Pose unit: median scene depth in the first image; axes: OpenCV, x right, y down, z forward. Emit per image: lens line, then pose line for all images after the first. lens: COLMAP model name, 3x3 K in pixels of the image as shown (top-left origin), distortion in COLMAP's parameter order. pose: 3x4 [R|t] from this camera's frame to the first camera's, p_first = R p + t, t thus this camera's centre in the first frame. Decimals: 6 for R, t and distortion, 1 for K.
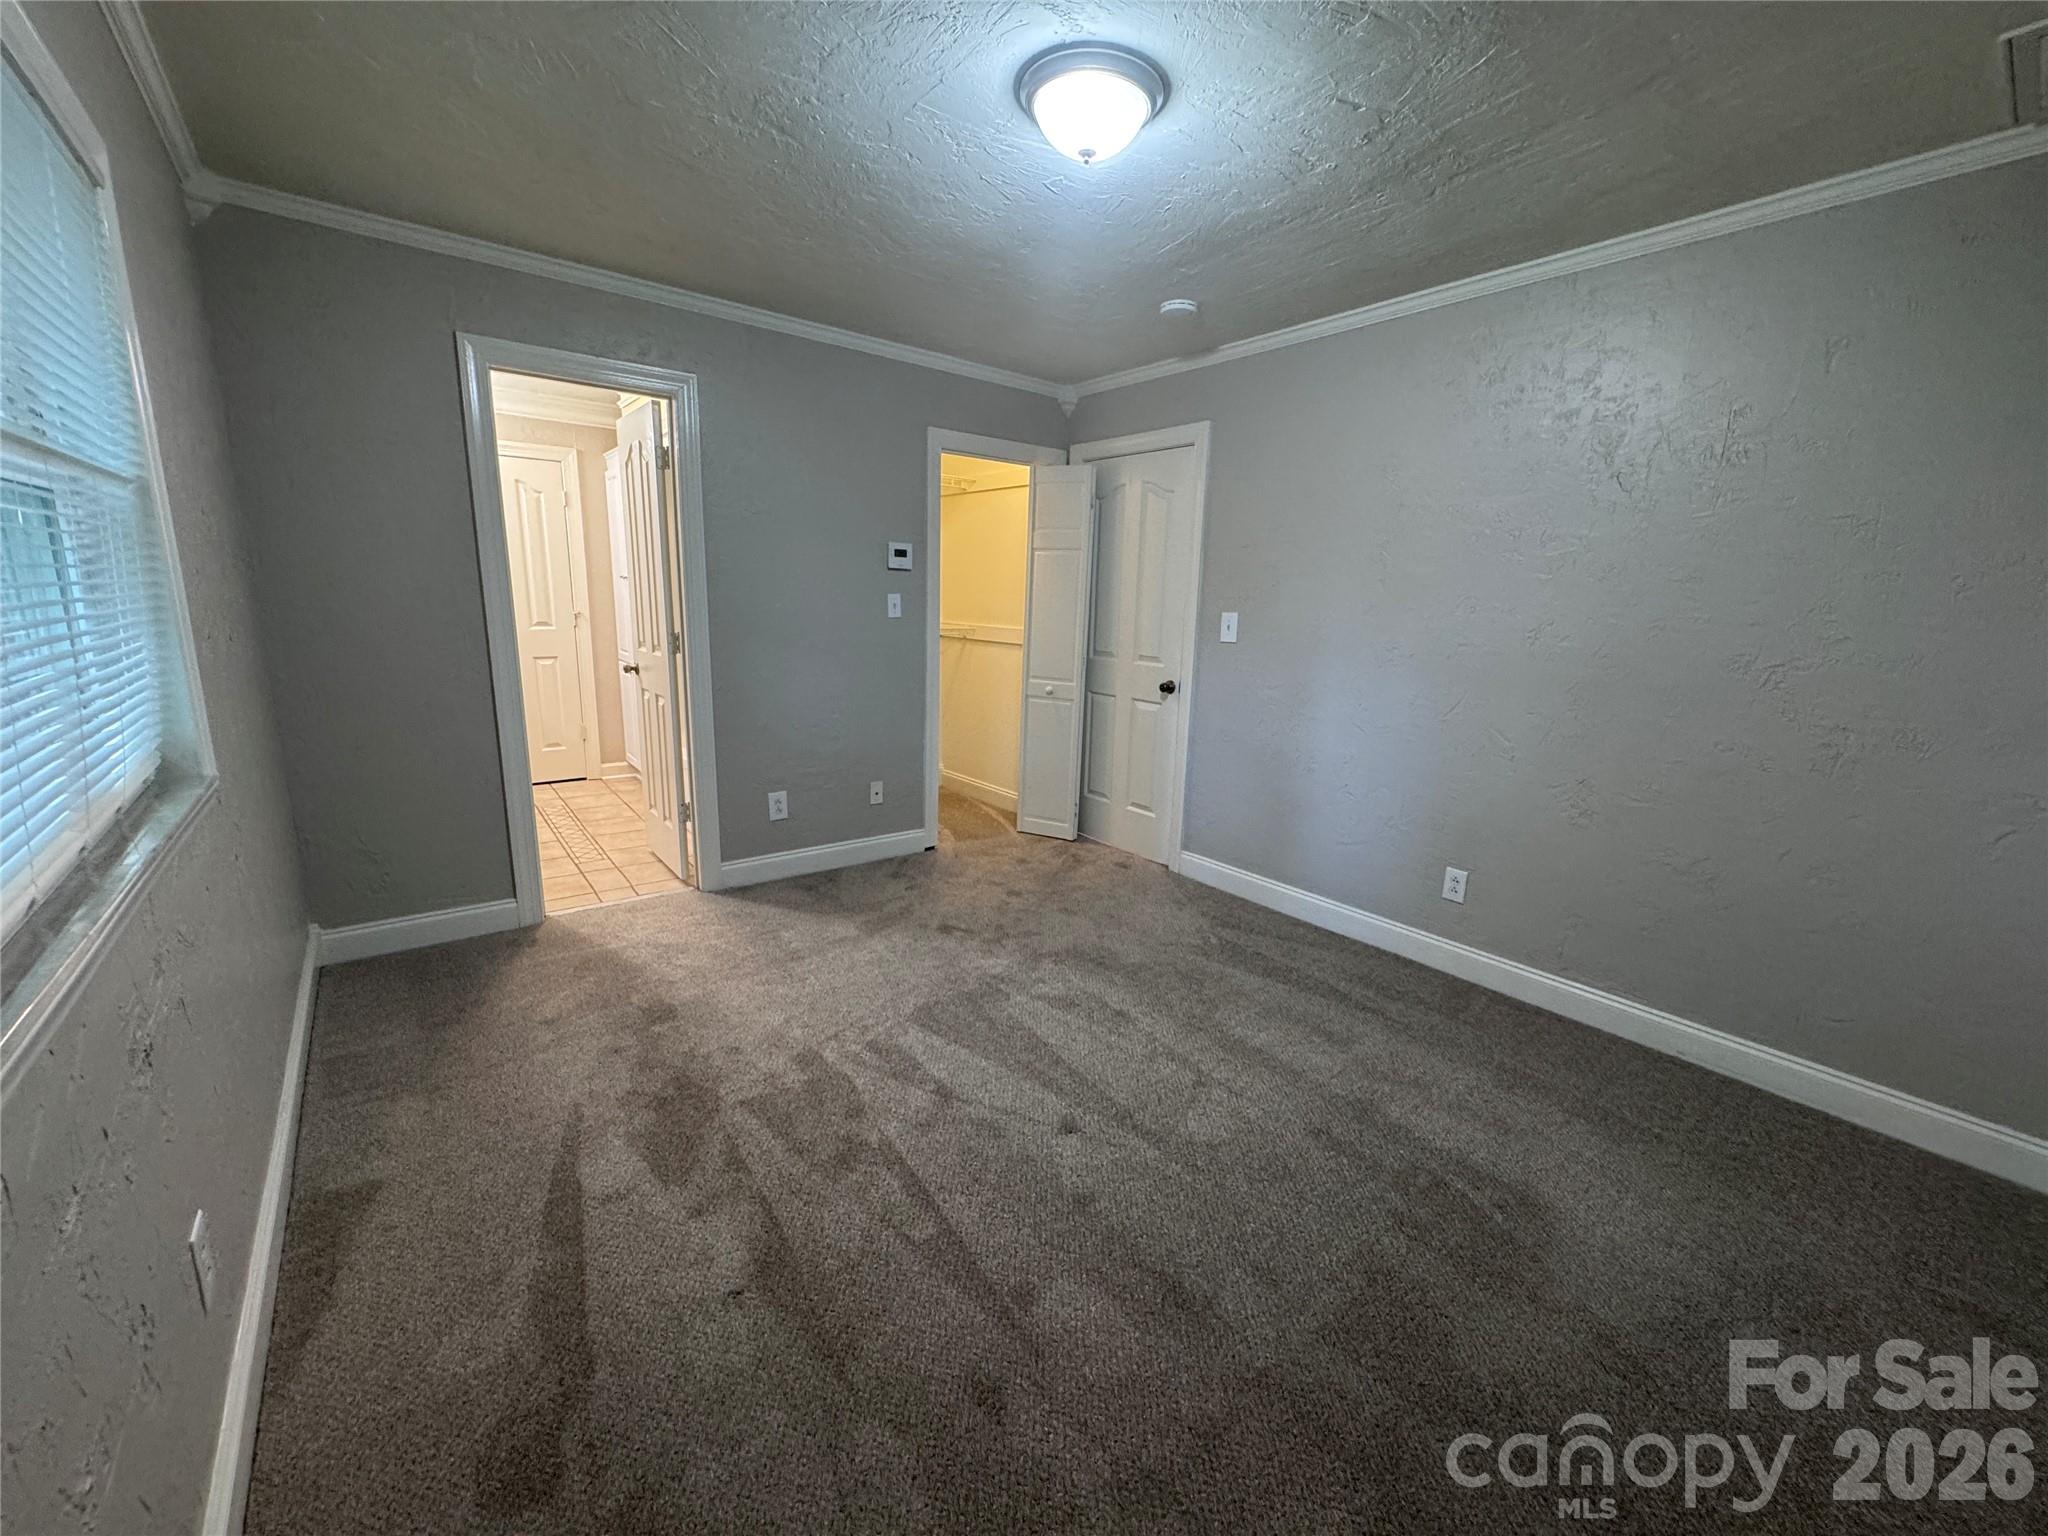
lens RADIAL K [[831.9, 0, 1025.3], [0, 831.9, 774.1], [0, 0, 1]] dist [-0.005893, 0.000835]
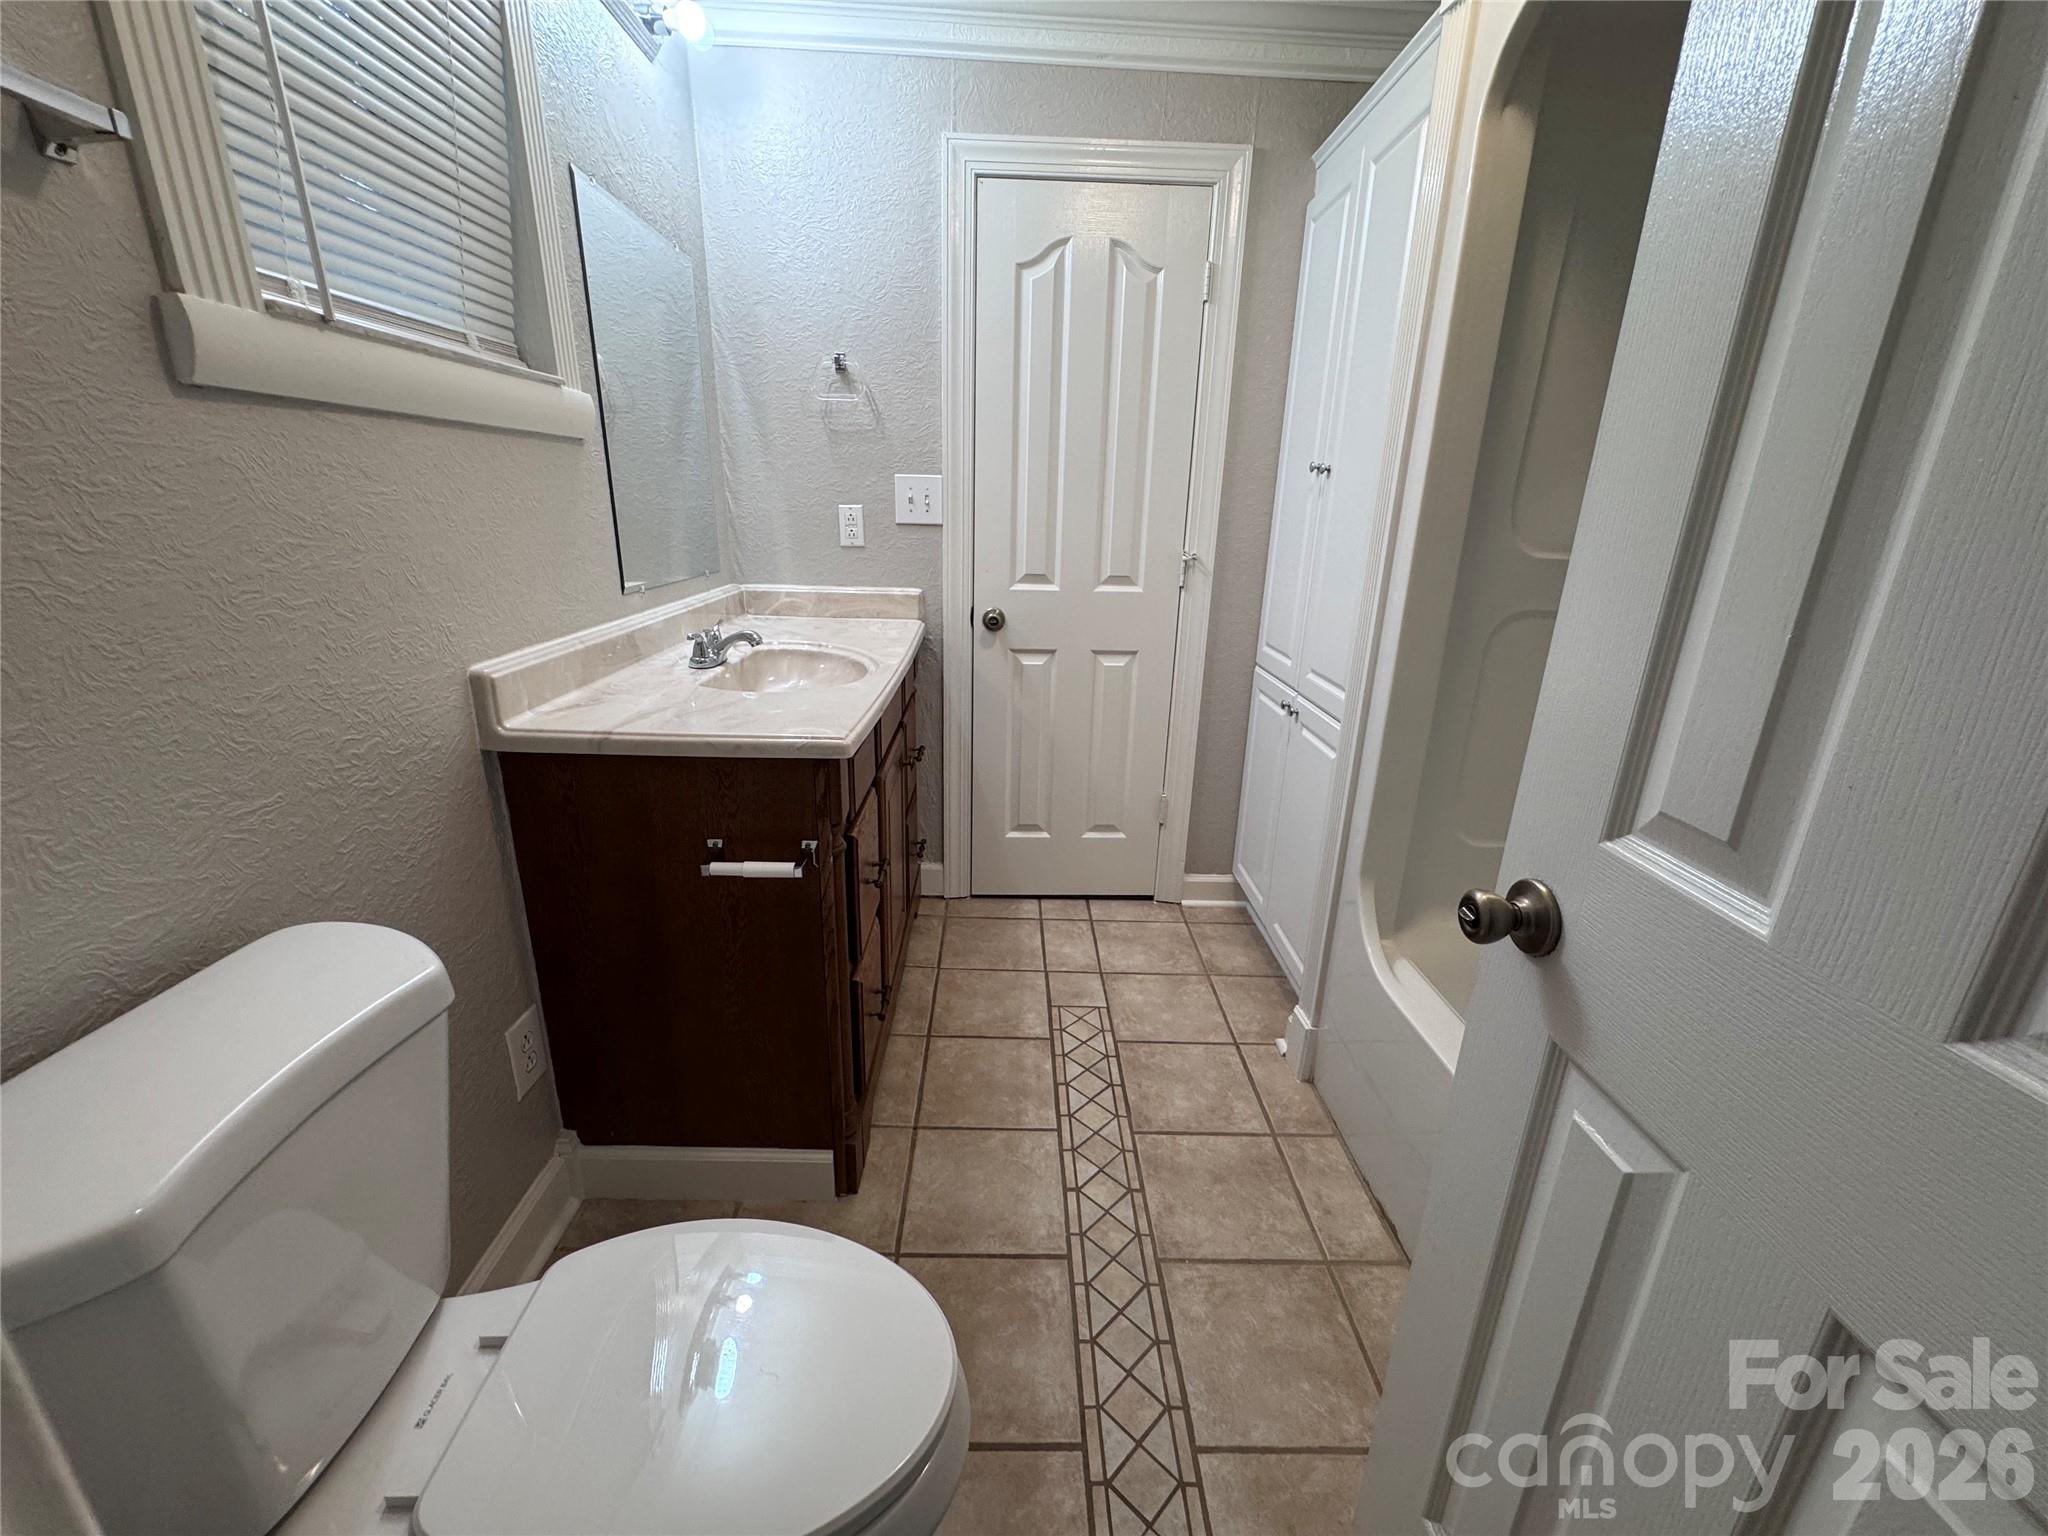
lens RADIAL K [[831.9, 0, 1027.9], [0, 831.9, 767.9], [0, 0, 1]] dist [-0.005893, 0.000835]
pose [[0.810143, 0.179524, -0.558068, -0.044184], [-0.127669, 0.983137, 0.130927, -0.016829], [0.572162, -0.034822, 0.819401, 0.075156]]
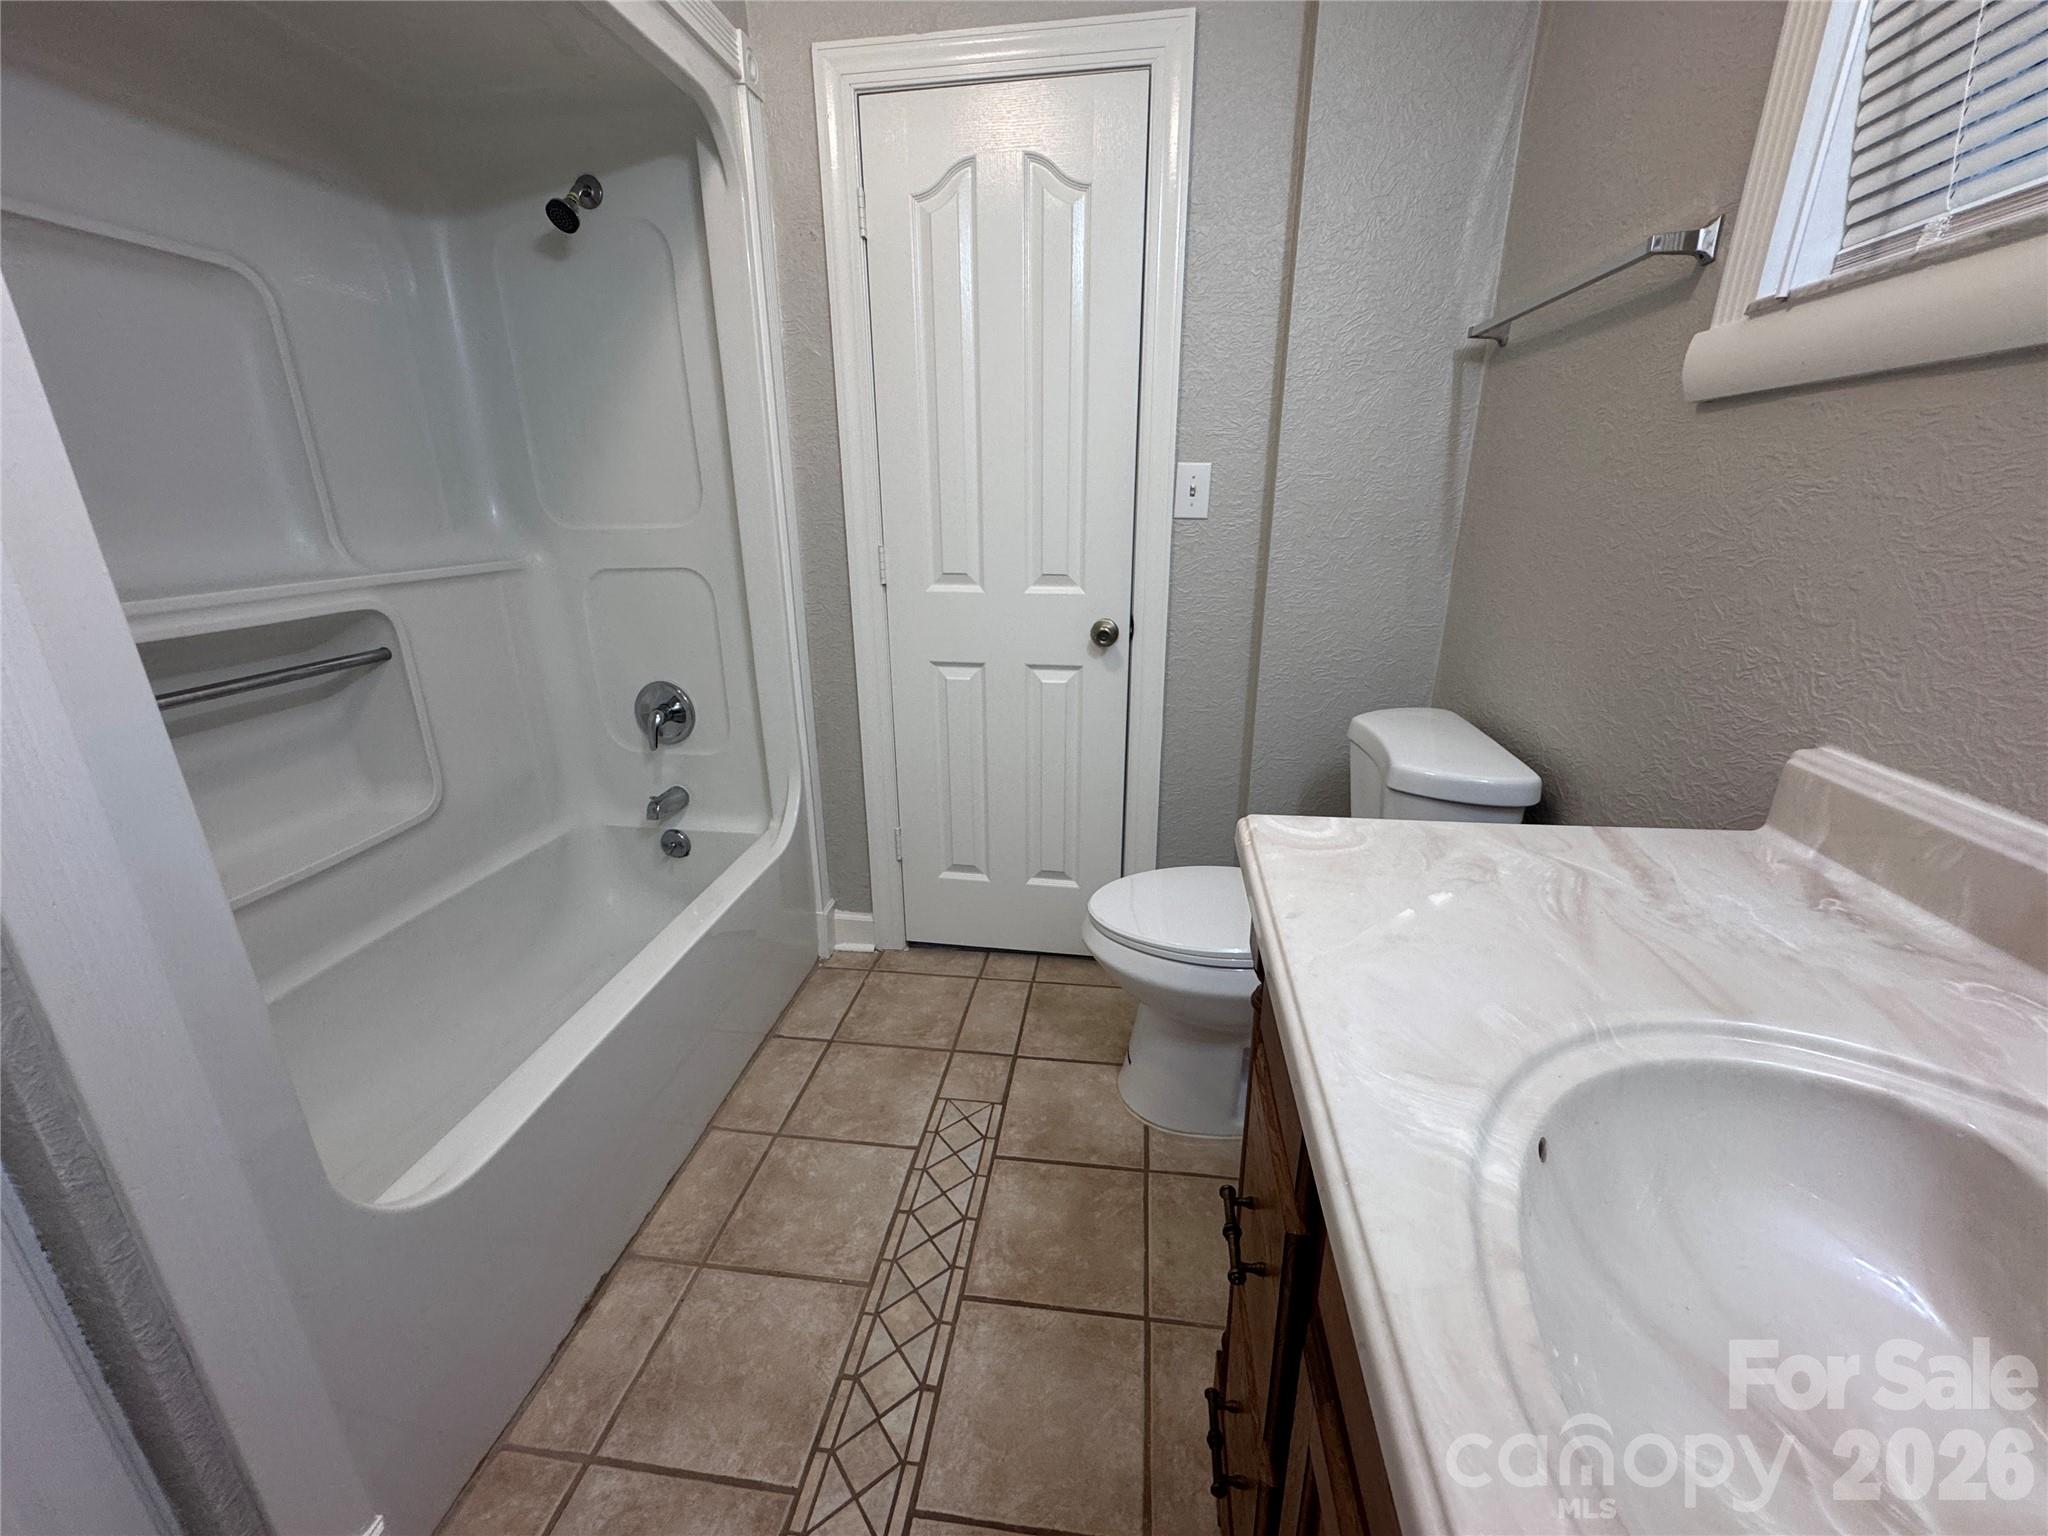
lens RADIAL K [[831.9, 0, 1014.8], [0, 831.9, 769.7], [0, 0, 1]] dist [-0.005893, 0.000835]
pose [[-0.698440, -0.240971, 0.673881, -0.077840], [0.141321, 0.876631, 0.459943, -0.025344], [-0.701577, 0.416476, -0.578219, 0.113741]]
